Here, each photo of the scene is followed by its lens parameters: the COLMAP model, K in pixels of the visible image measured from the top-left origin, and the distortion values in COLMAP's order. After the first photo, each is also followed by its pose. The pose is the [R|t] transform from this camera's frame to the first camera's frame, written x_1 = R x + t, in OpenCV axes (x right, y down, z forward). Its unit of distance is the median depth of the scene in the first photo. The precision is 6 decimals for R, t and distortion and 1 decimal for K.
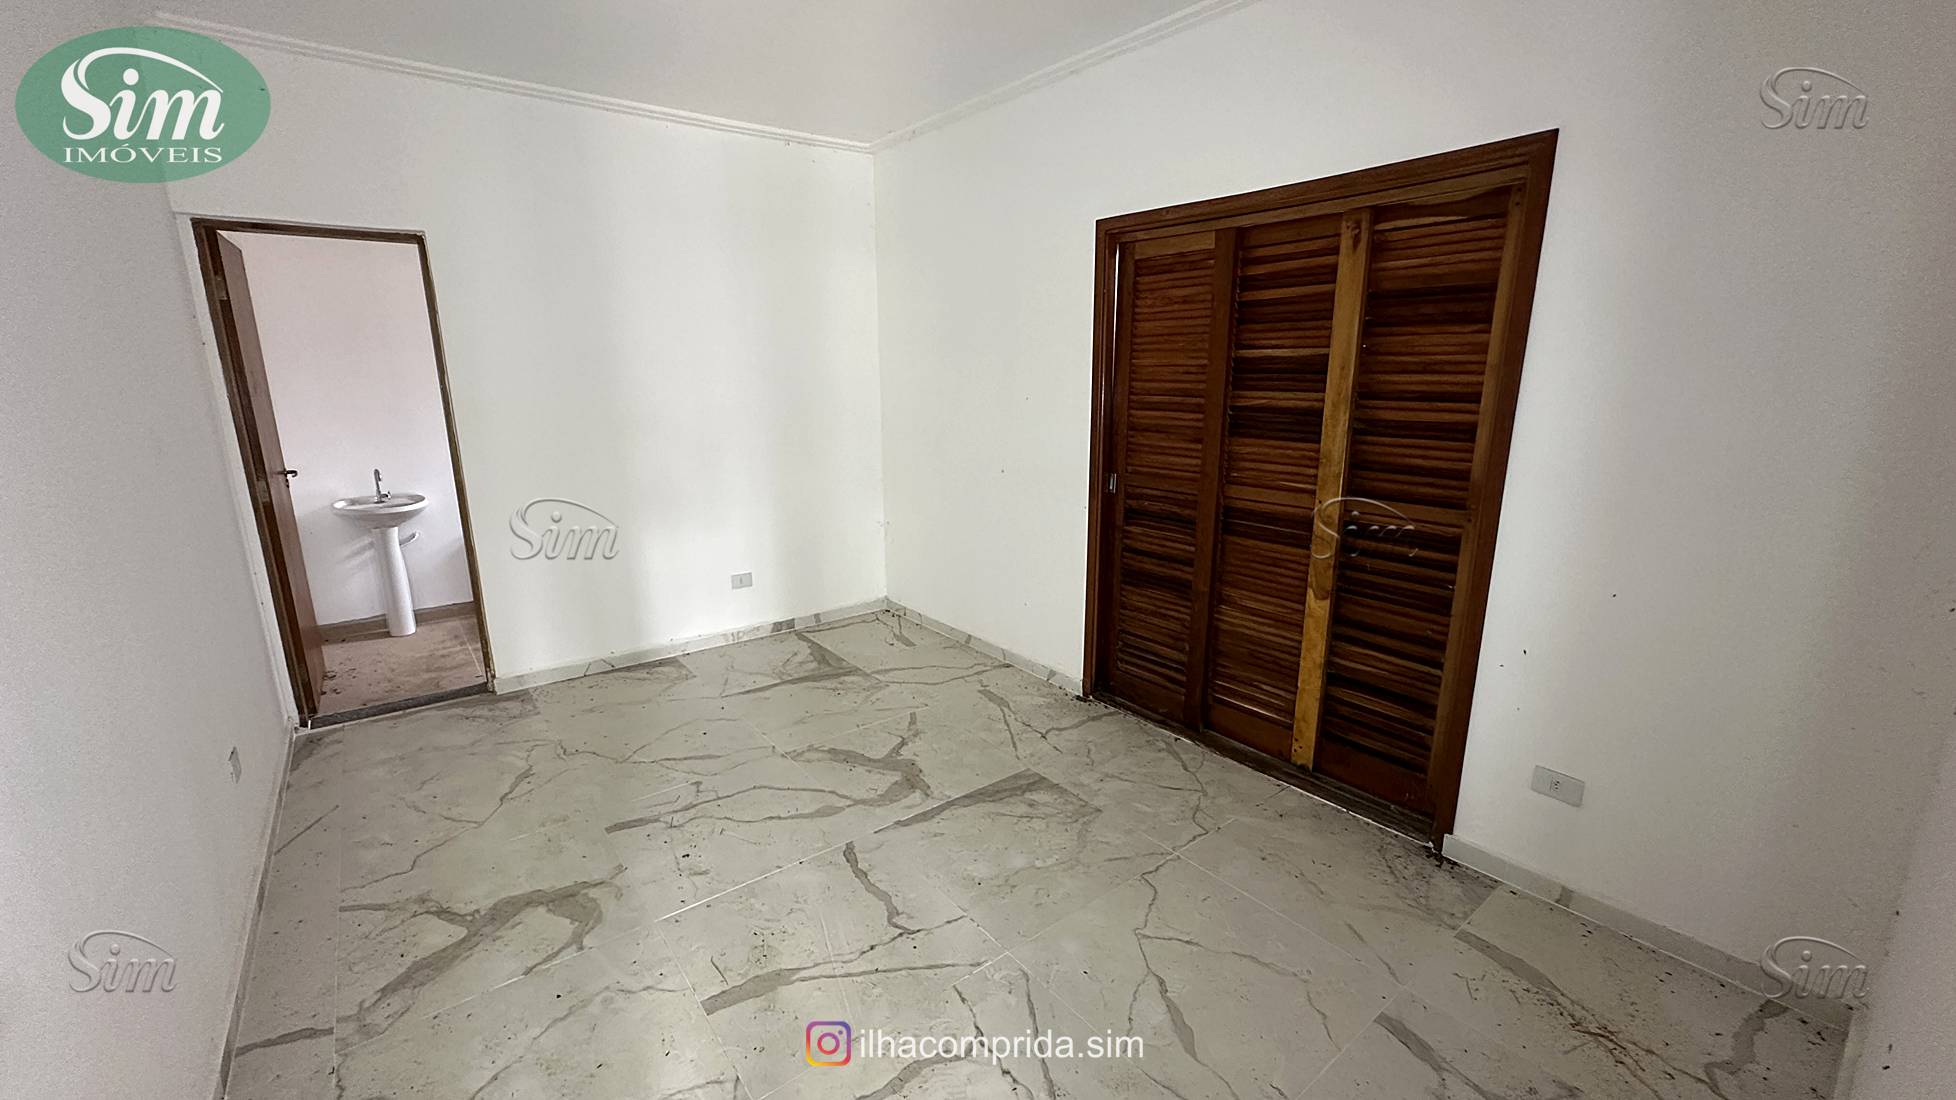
lens RADIAL K [[777.9, 0, 981.1], [0, 777.9, 543.5], [0, 0, 1]] dist [0.000894, 0.004799]
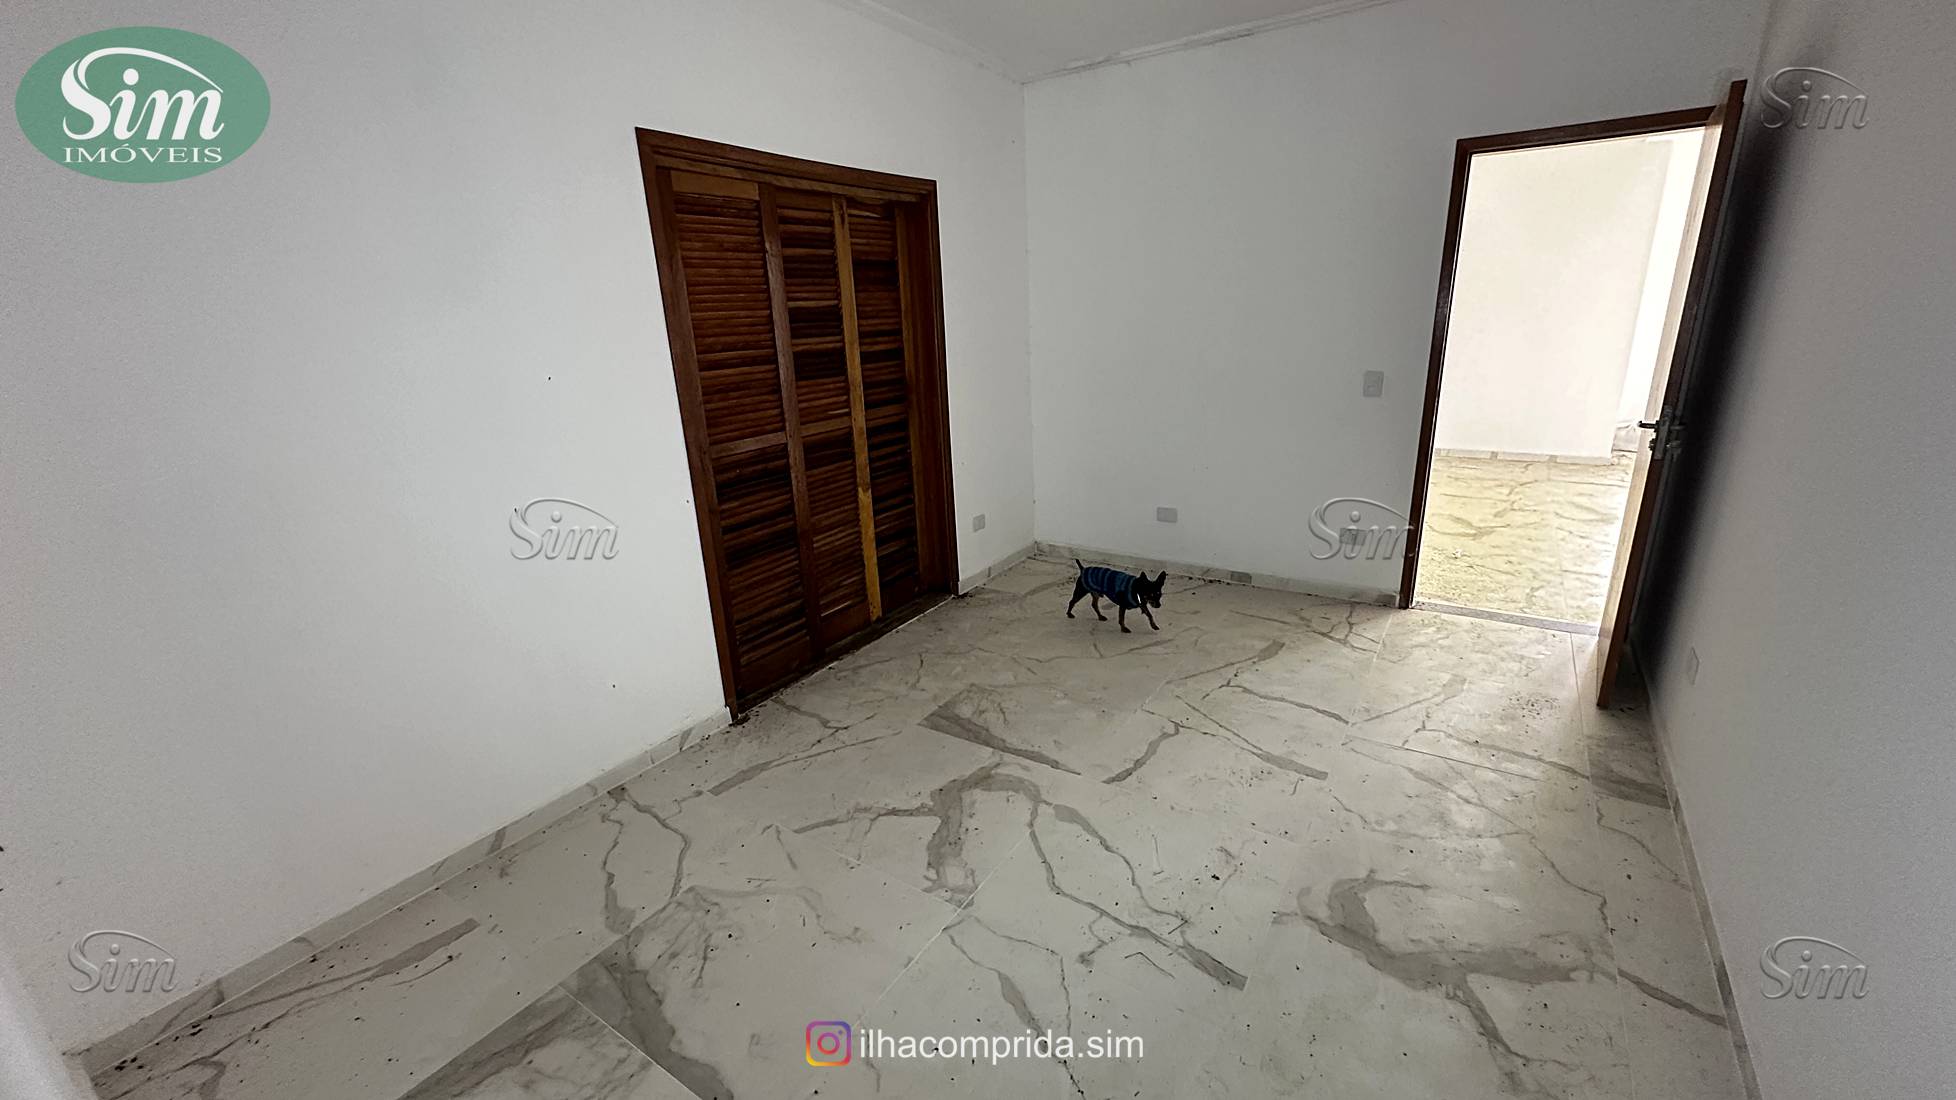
lens RADIAL K [[777.9, 0, 974.5], [0, 777.9, 545.9], [0, 0, 1]] dist [0.000894, 0.004799]
pose [[-0.308257, -0.259101, 0.915339, -0.884166], [0.254877, 0.904522, 0.341873, -0.257670], [-0.916524, 0.338683, -0.212786, 1.167037]]
